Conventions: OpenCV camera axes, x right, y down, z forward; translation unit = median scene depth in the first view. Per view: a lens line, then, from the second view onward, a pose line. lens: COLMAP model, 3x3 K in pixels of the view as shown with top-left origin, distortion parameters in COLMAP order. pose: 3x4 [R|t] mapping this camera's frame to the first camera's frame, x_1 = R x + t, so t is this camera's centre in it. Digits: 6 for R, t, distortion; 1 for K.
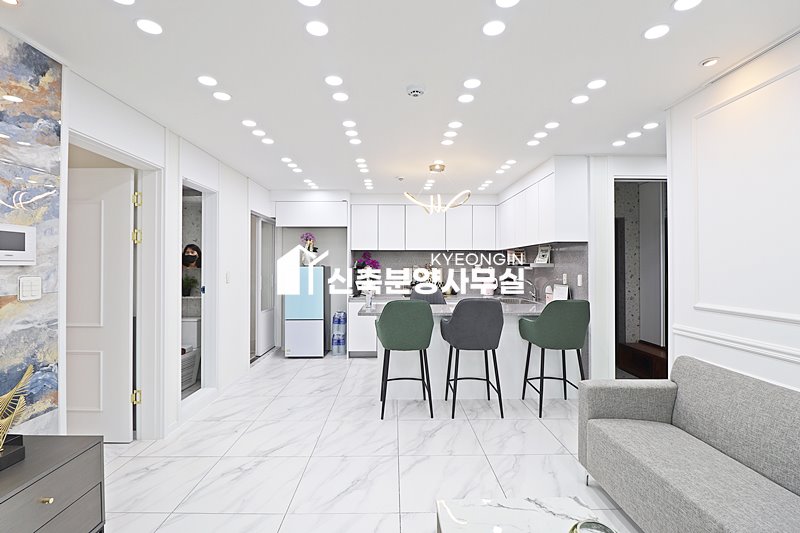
lens RADIAL K [[371.6, 0, 399.0], [0, 371.6, 266.9], [0, 0, 1]] dist [-0.002302, -0.011600]
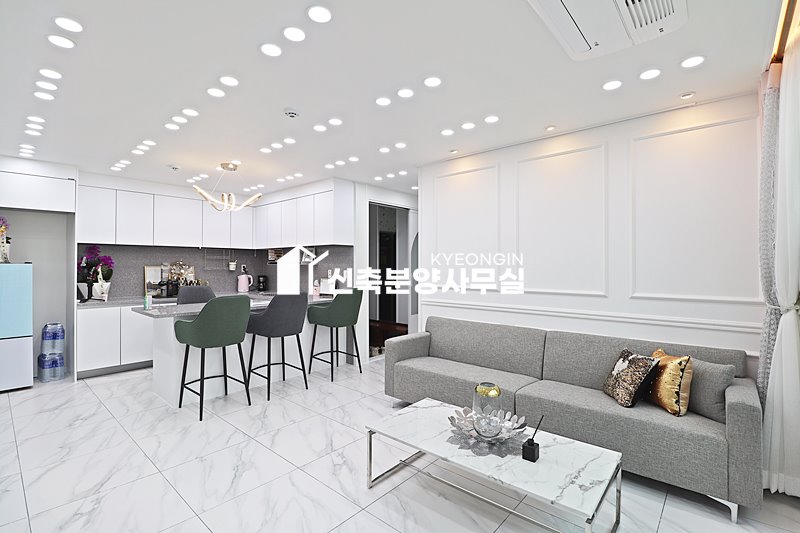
lens RADIAL K [[371.6, 0, 401.2], [0, 371.6, 265.4], [0, 0, 1]] dist [-0.002302, -0.011600]
pose [[0.675872, -0.000209, 0.737019, -0.317039], [-0.000908, 0.999999, 0.001116, 0.002175], [-0.737019, -0.001423, 0.675871, -0.031450]]
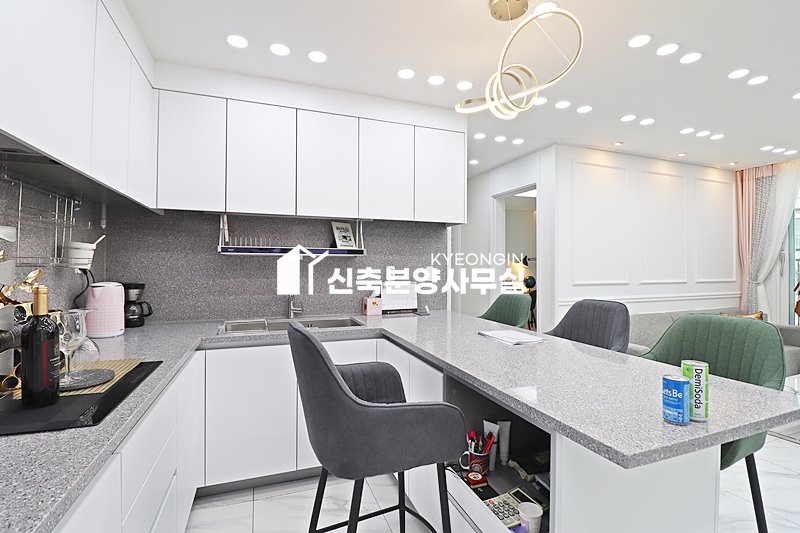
lens RADIAL K [[371.6, 0, 399.9], [0, 371.6, 260.6], [0, 0, 1]] dist [-0.002302, -0.011600]
pose [[-0.332800, 0.011276, 0.942930, -0.229219], [-0.003360, 0.999908, -0.013143, 0.017126], [-0.942992, -0.007542, -0.332731, 1.216008]]
